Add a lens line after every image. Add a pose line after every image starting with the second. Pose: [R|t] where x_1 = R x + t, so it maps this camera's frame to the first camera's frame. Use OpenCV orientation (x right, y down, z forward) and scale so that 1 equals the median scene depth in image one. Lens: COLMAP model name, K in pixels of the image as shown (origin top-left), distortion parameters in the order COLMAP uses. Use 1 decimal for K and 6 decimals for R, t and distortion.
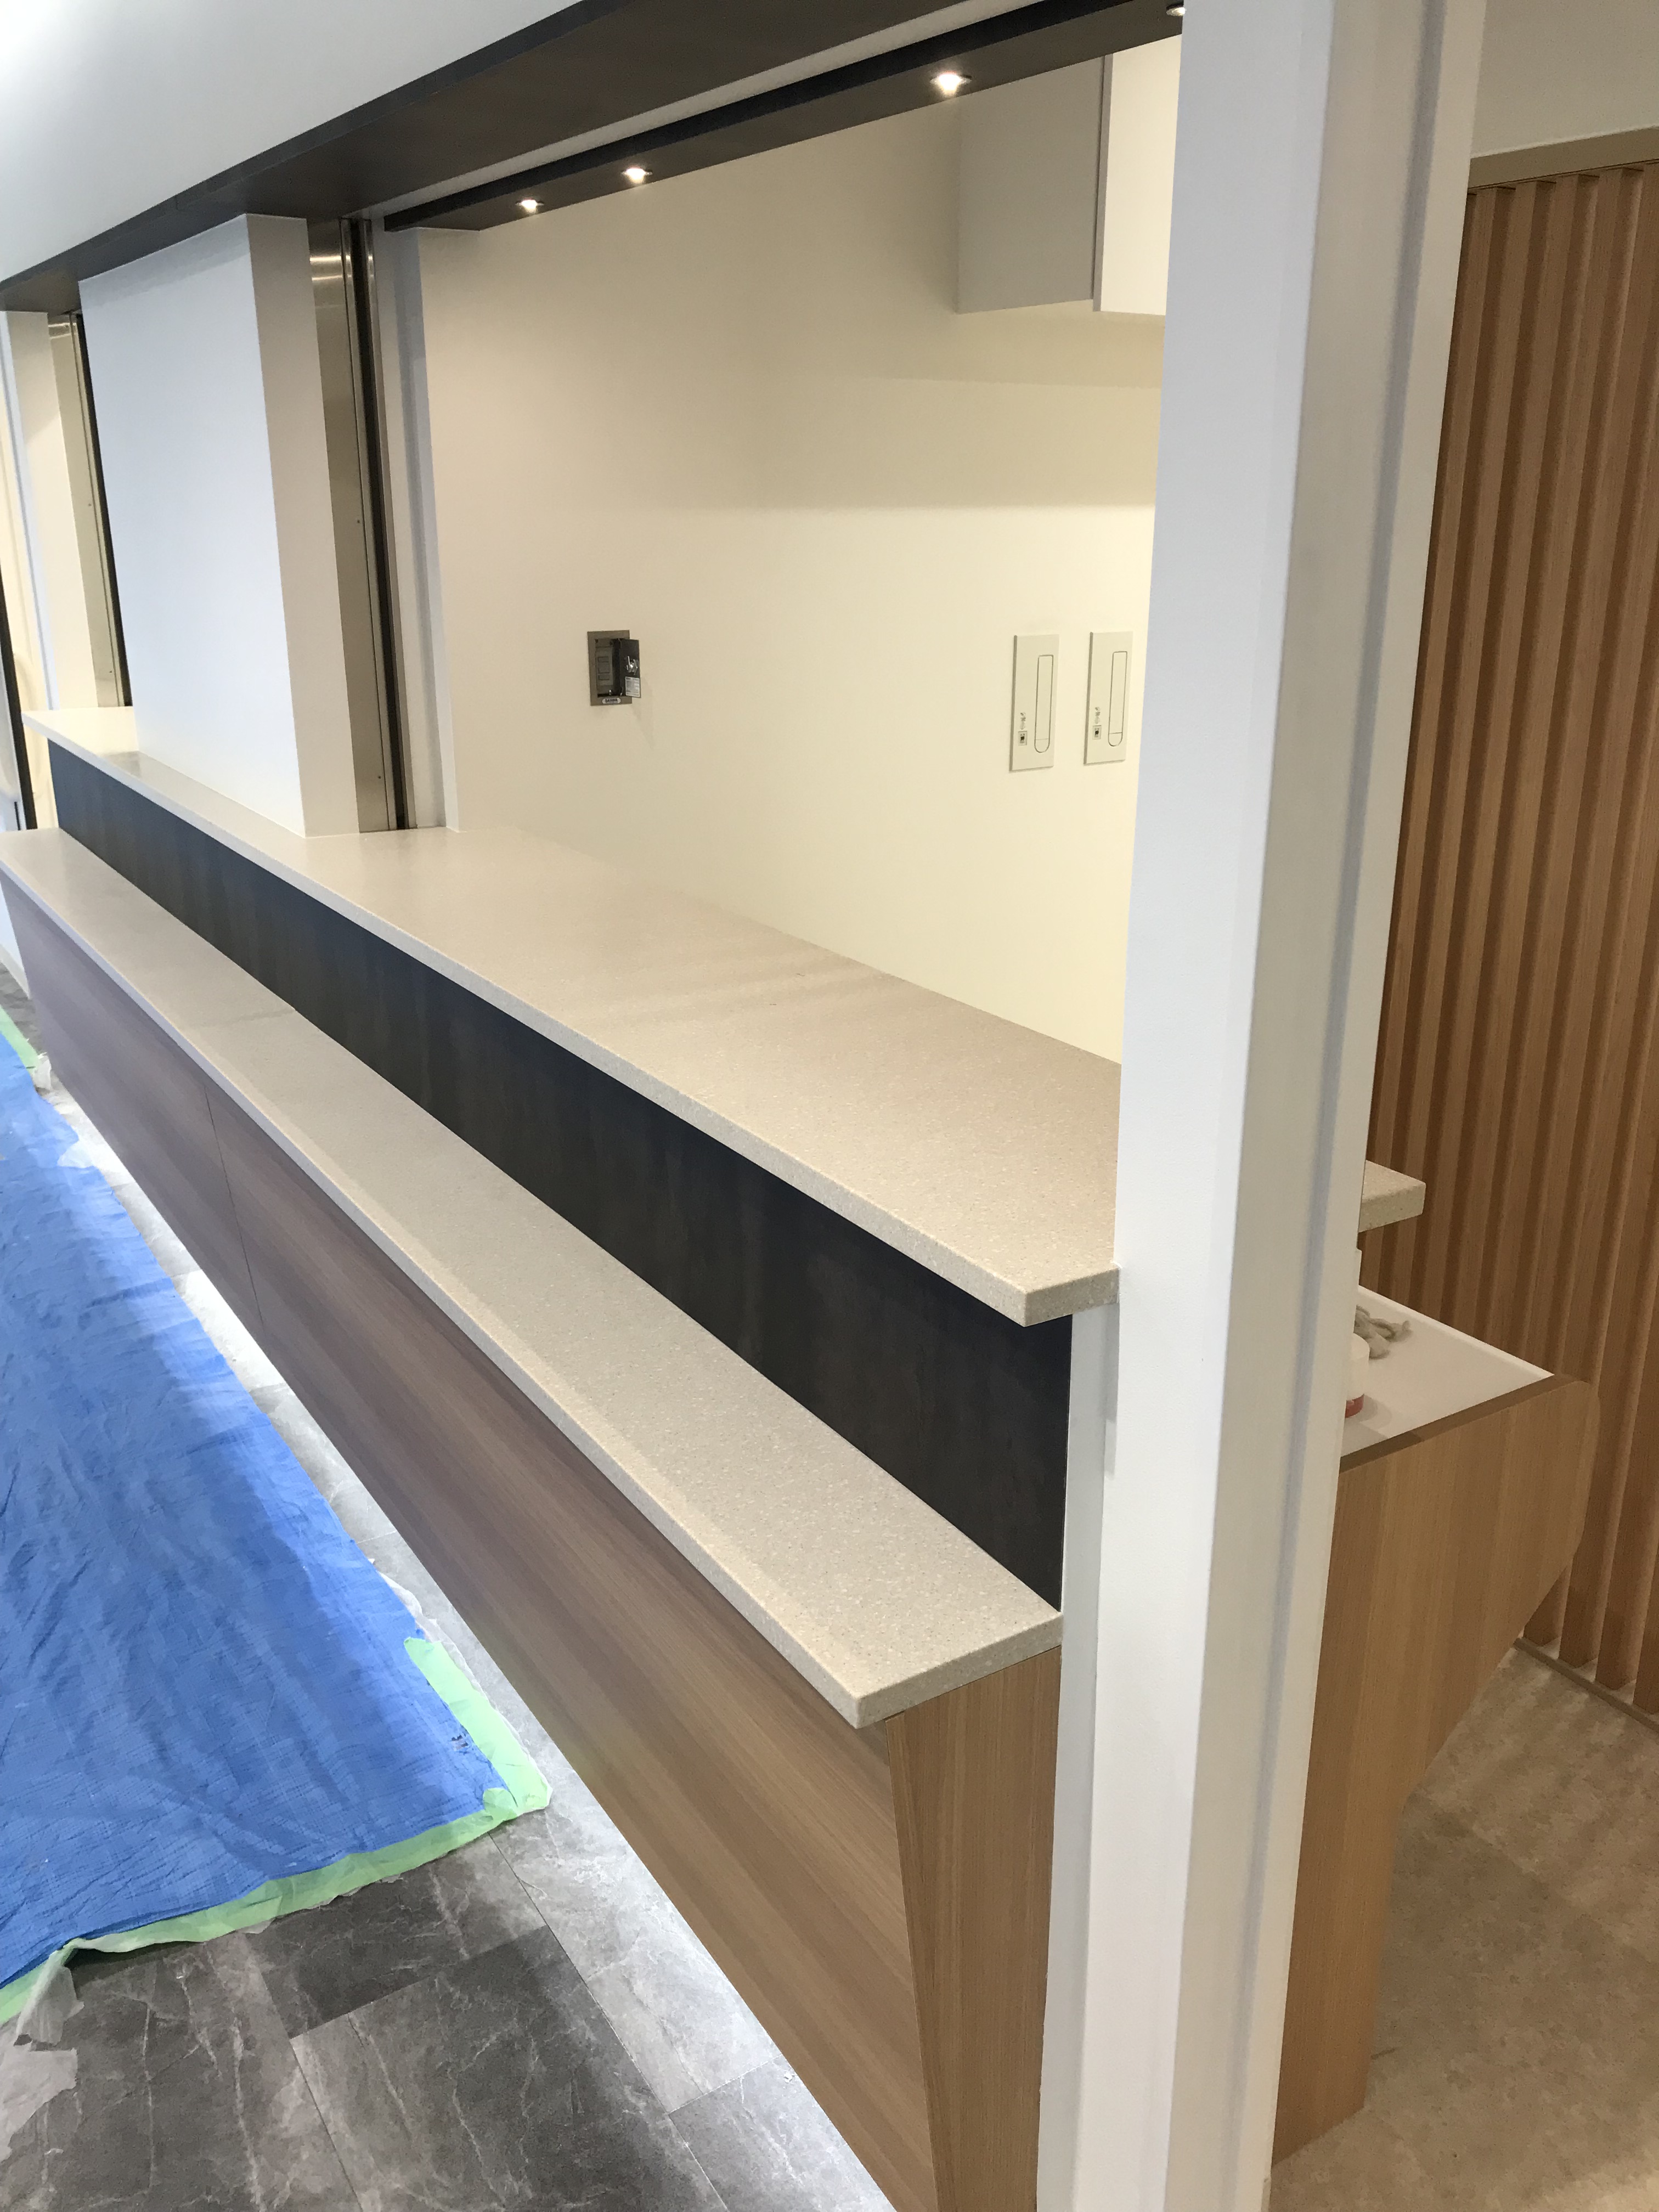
lens RADIAL K [[1796.8, 0, 829.5], [0, 1796.8, 1106.0], [0, 0, 1]] dist [0.085500, 0.003399]
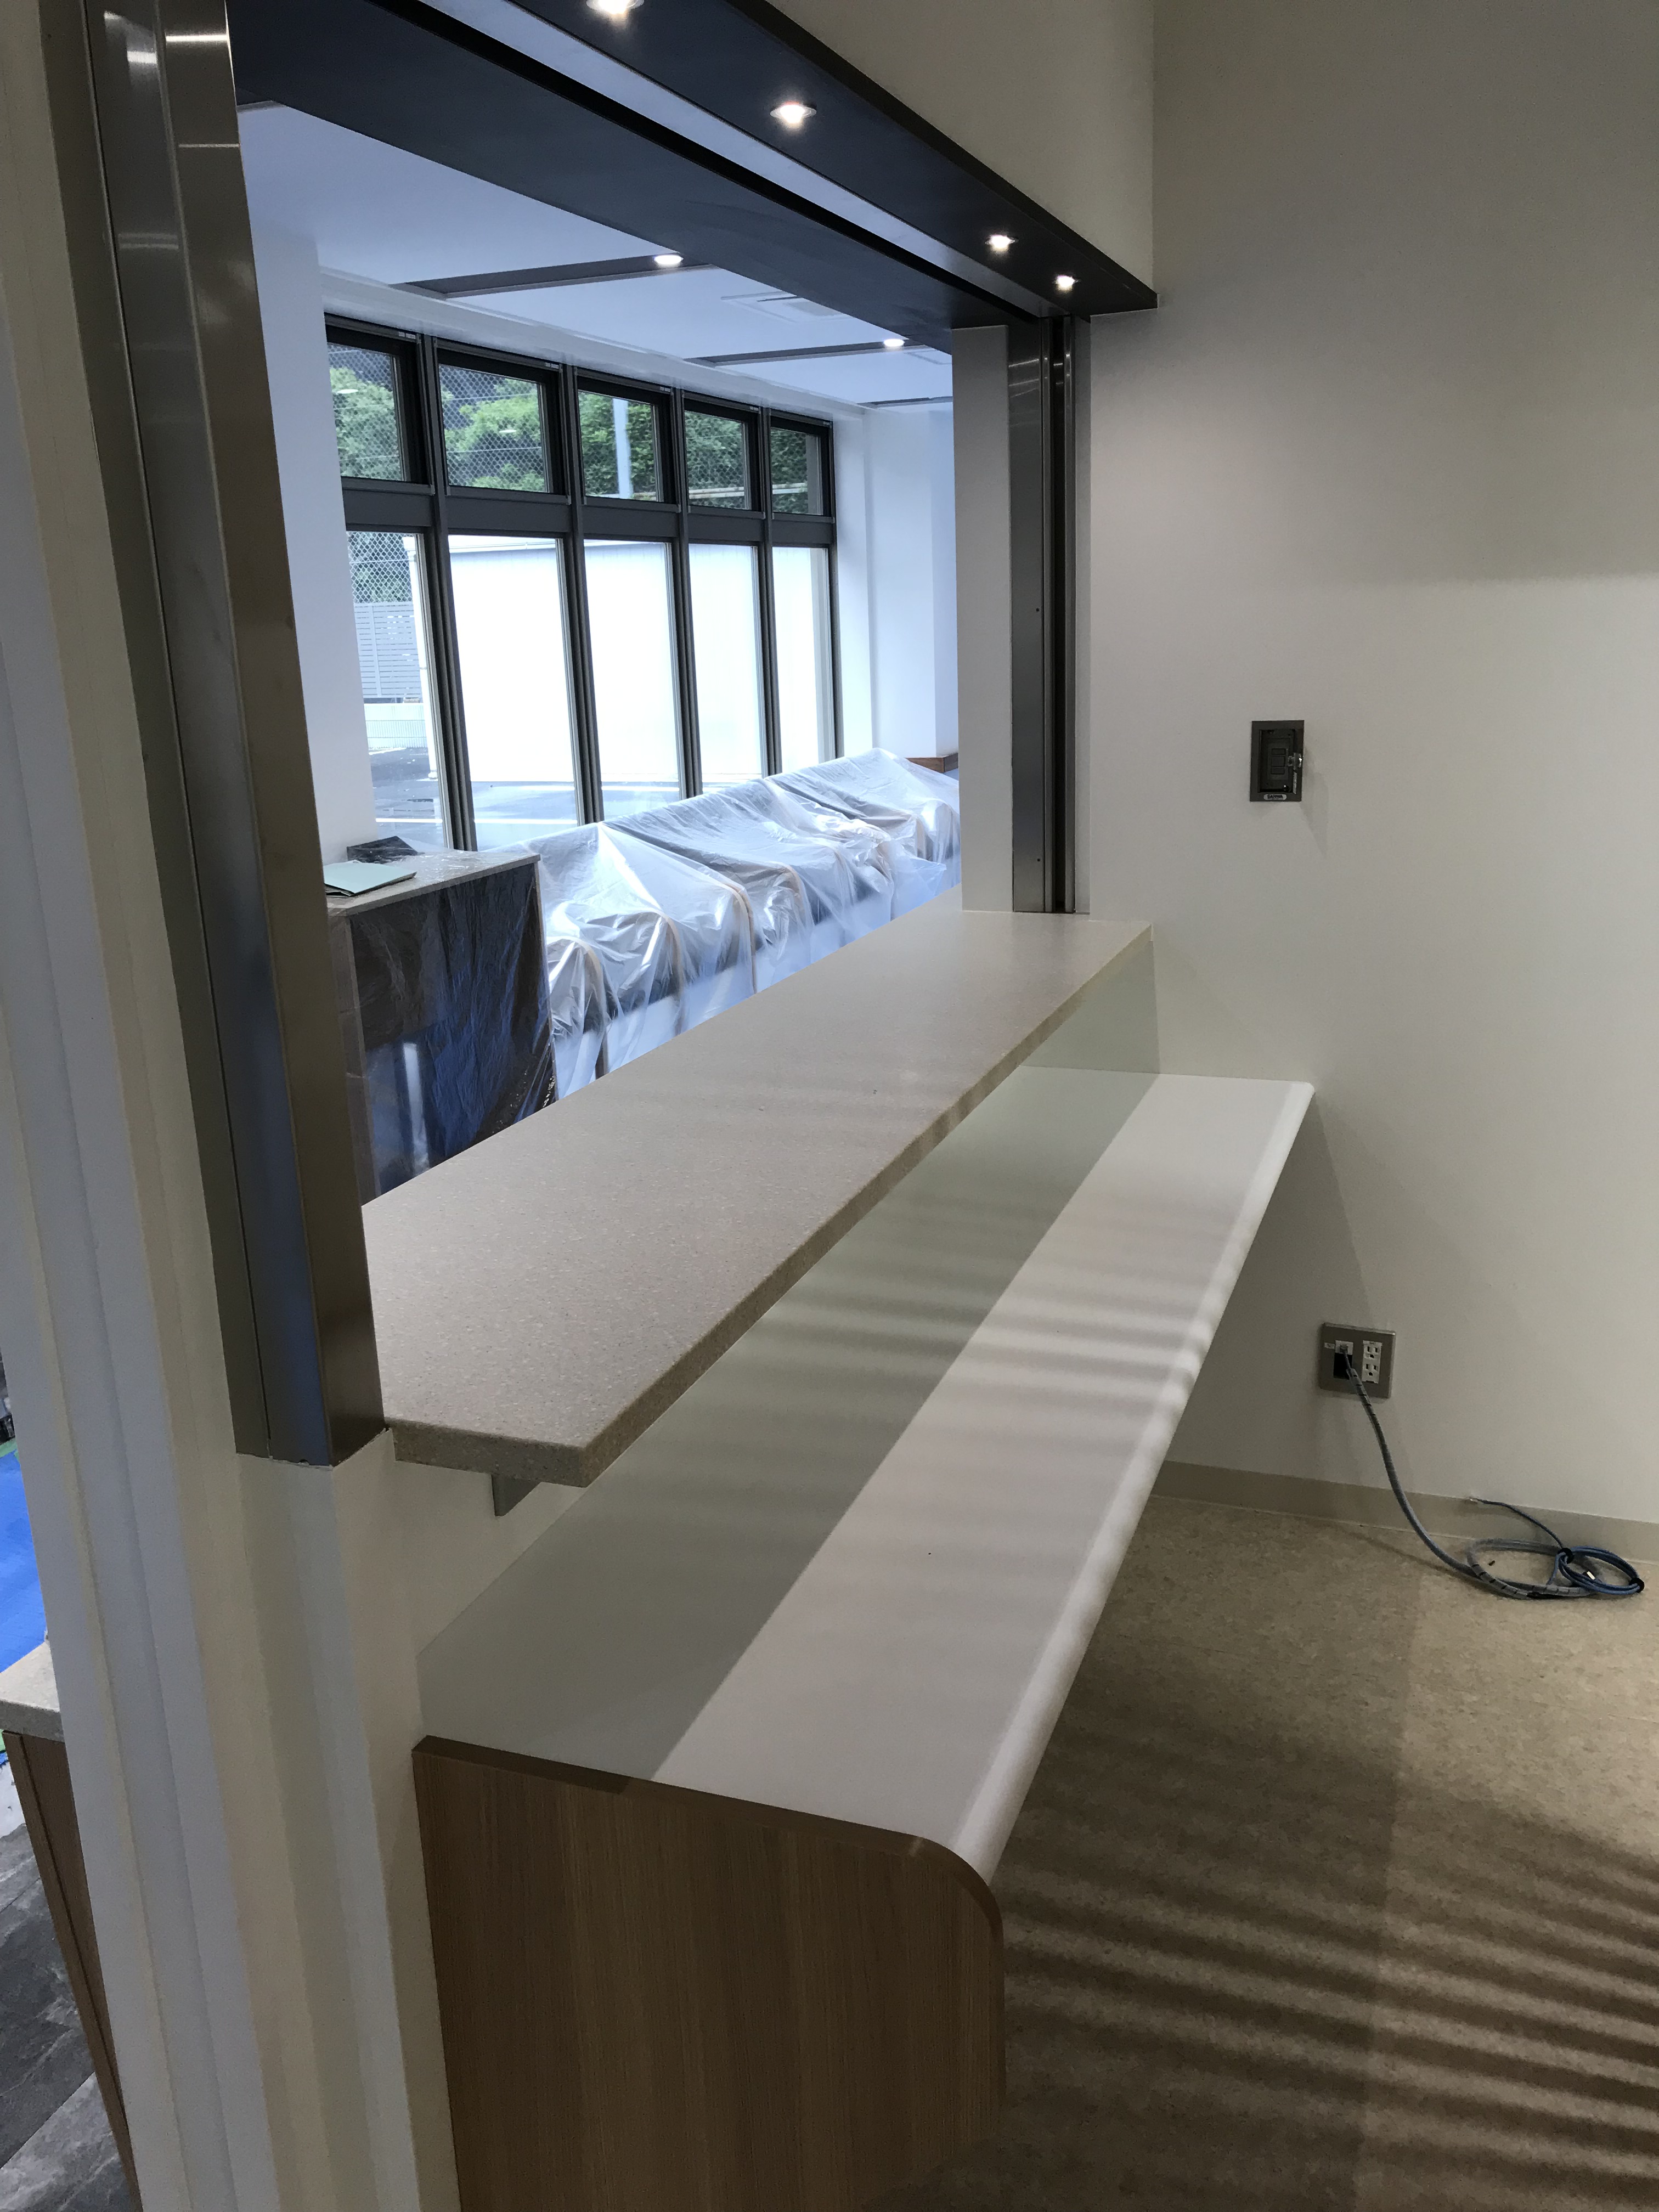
lens RADIAL K [[1796.8, 0, 829.5], [0, 1796.8, 1106.0], [0, 0, 1]] dist [0.085500, 0.003399]
pose [[0.600917, 0.192514, -0.775781, 0.480353], [-0.226070, 0.971868, 0.066060, -0.086314], [0.766675, 0.135684, 0.627534, 0.292235]]
